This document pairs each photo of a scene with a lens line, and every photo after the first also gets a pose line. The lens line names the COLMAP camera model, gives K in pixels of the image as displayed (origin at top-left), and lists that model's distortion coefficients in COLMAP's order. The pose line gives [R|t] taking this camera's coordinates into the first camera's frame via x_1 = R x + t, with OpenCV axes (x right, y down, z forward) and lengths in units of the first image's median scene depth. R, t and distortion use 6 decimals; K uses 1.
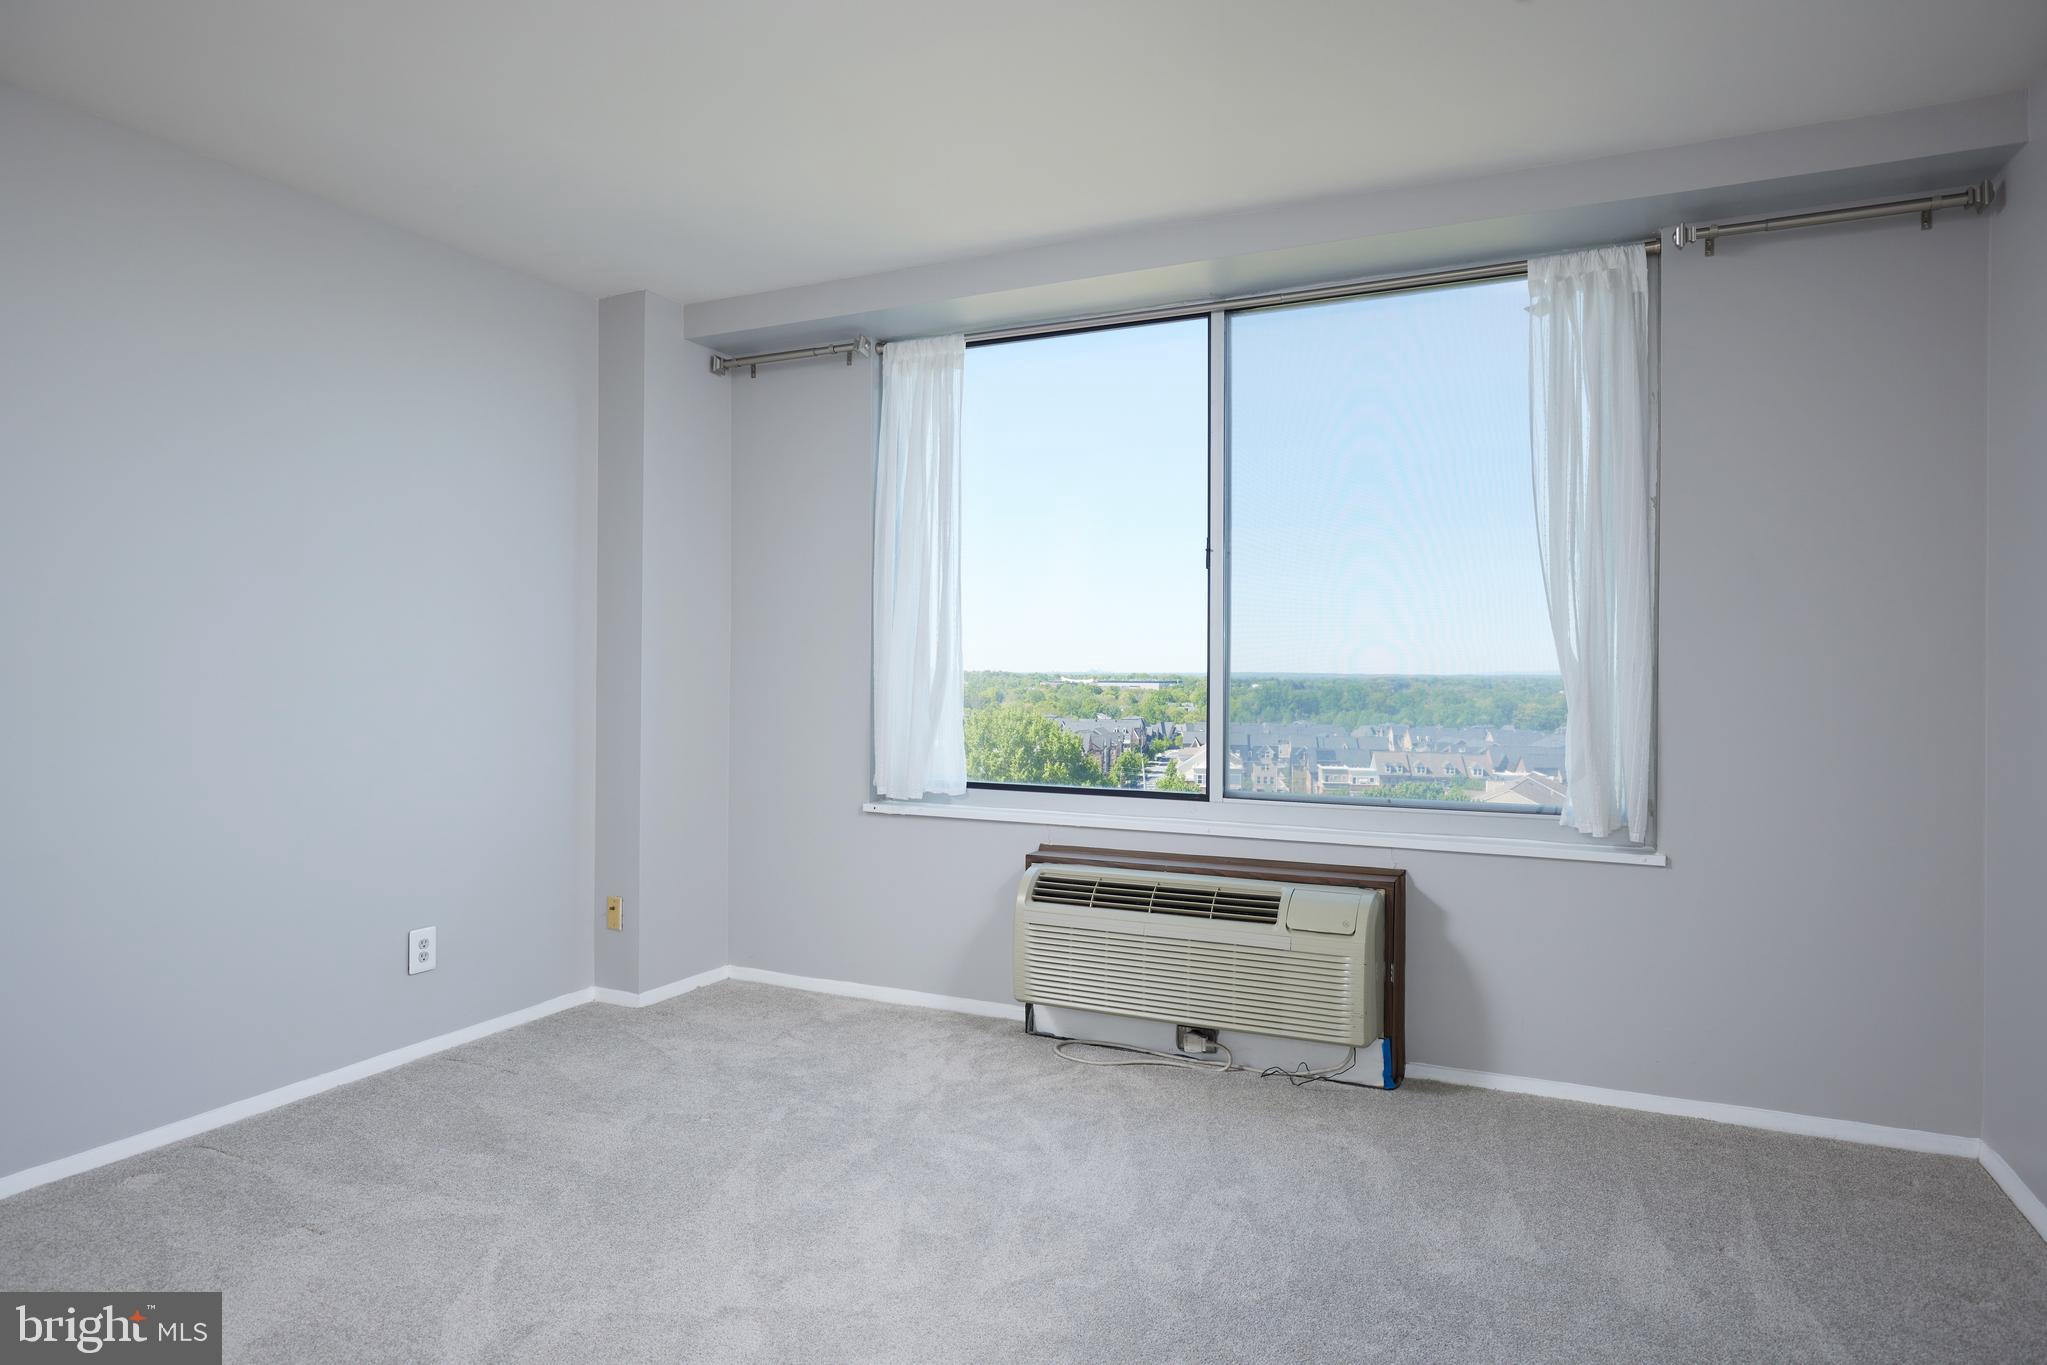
lens RADIAL K [[1172.7, 0, 1035.9], [0, 1172.7, 670.6], [0, 0, 1]] dist [-0.001859, -0.004360]
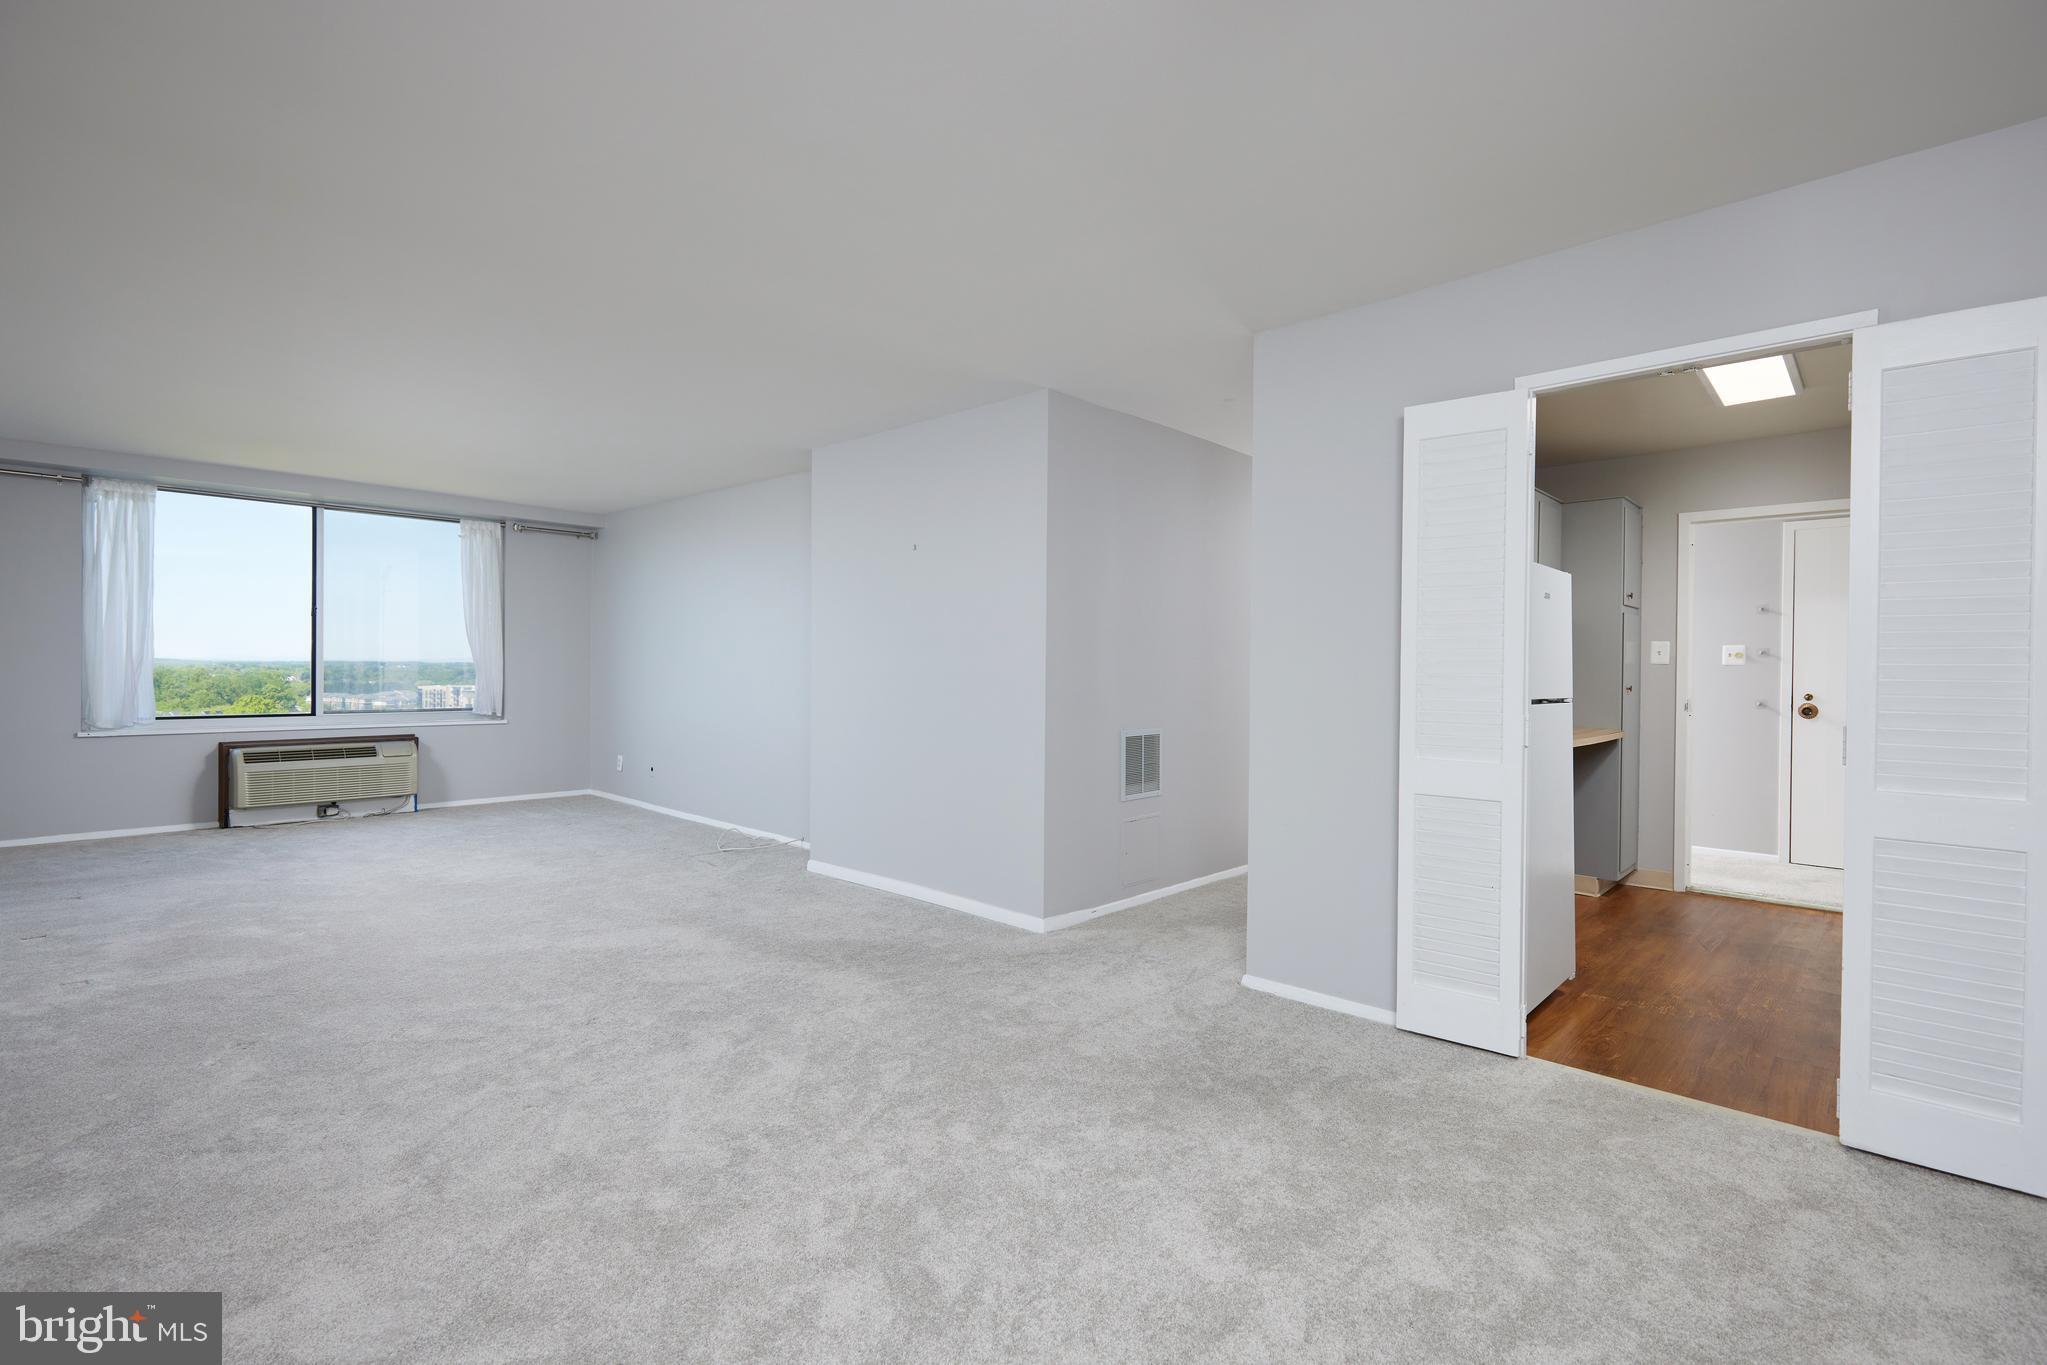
lens RADIAL K [[934.5, 0, 1033.4], [0, 934.5, 674.4], [0, 0, 1]] dist [0.001631, 0.000750]
pose [[0.304519, -0.009214, 0.952462, -1.241670], [-0.009312, 0.999877, 0.012650, -0.009118], [-0.952461, -0.012721, 0.304396, -0.968355]]
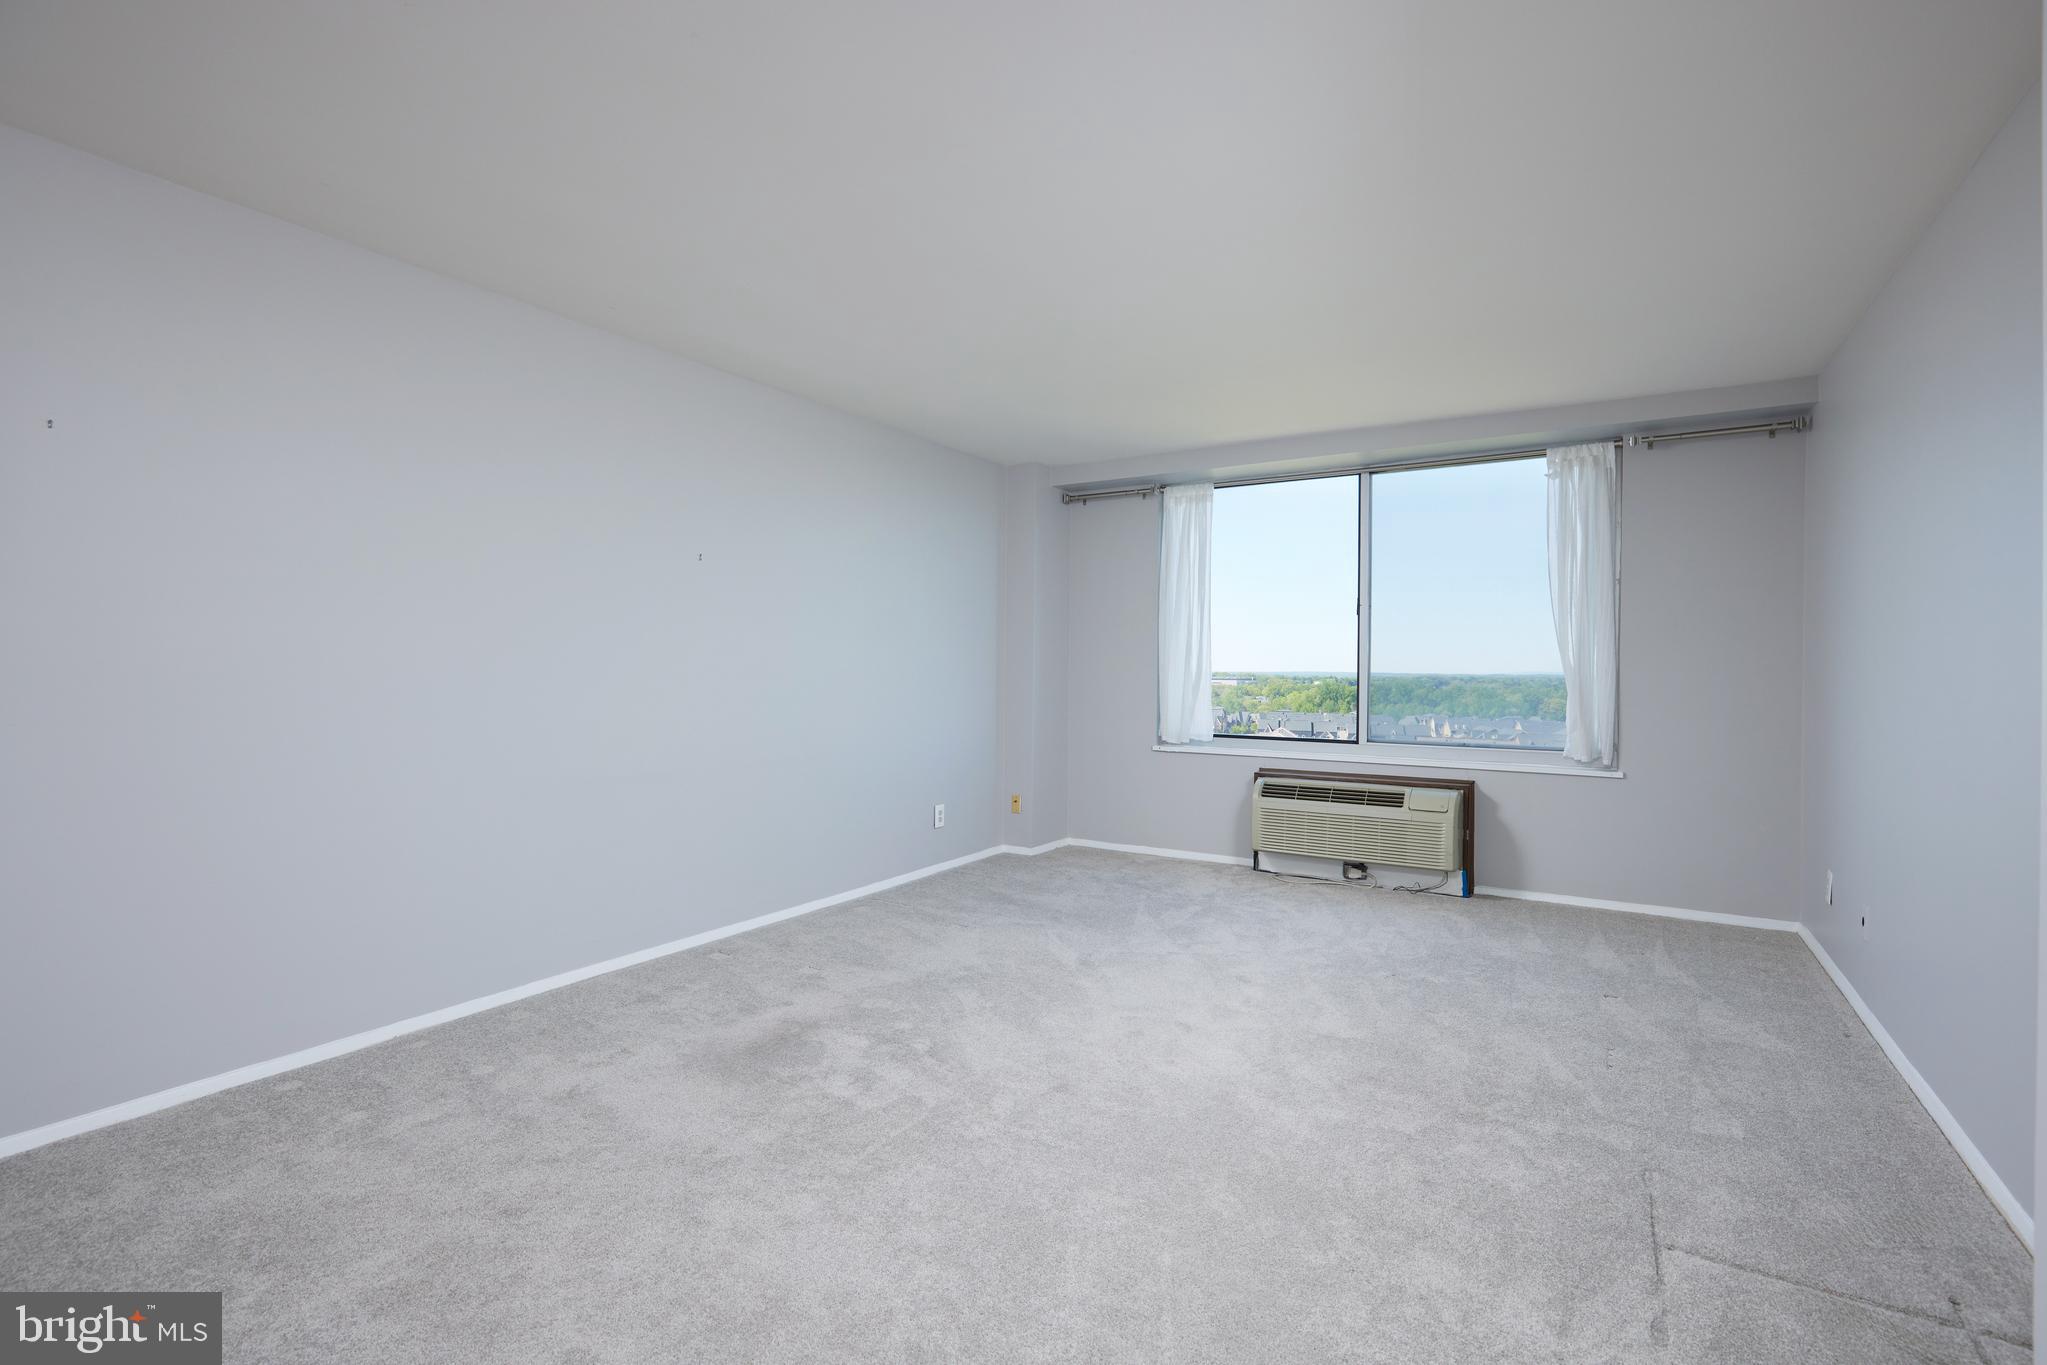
lens RADIAL K [[934.5, 0, 1030.2], [0, 934.5, 673.5], [0, 0, 1]] dist [0.001631, 0.000750]
pose [[0.993713, 0.003020, -0.111916, -0.201576], [-0.002566, 0.999988, 0.004201, -0.002351], [0.111927, -0.003888, 0.993709, -0.503604]]
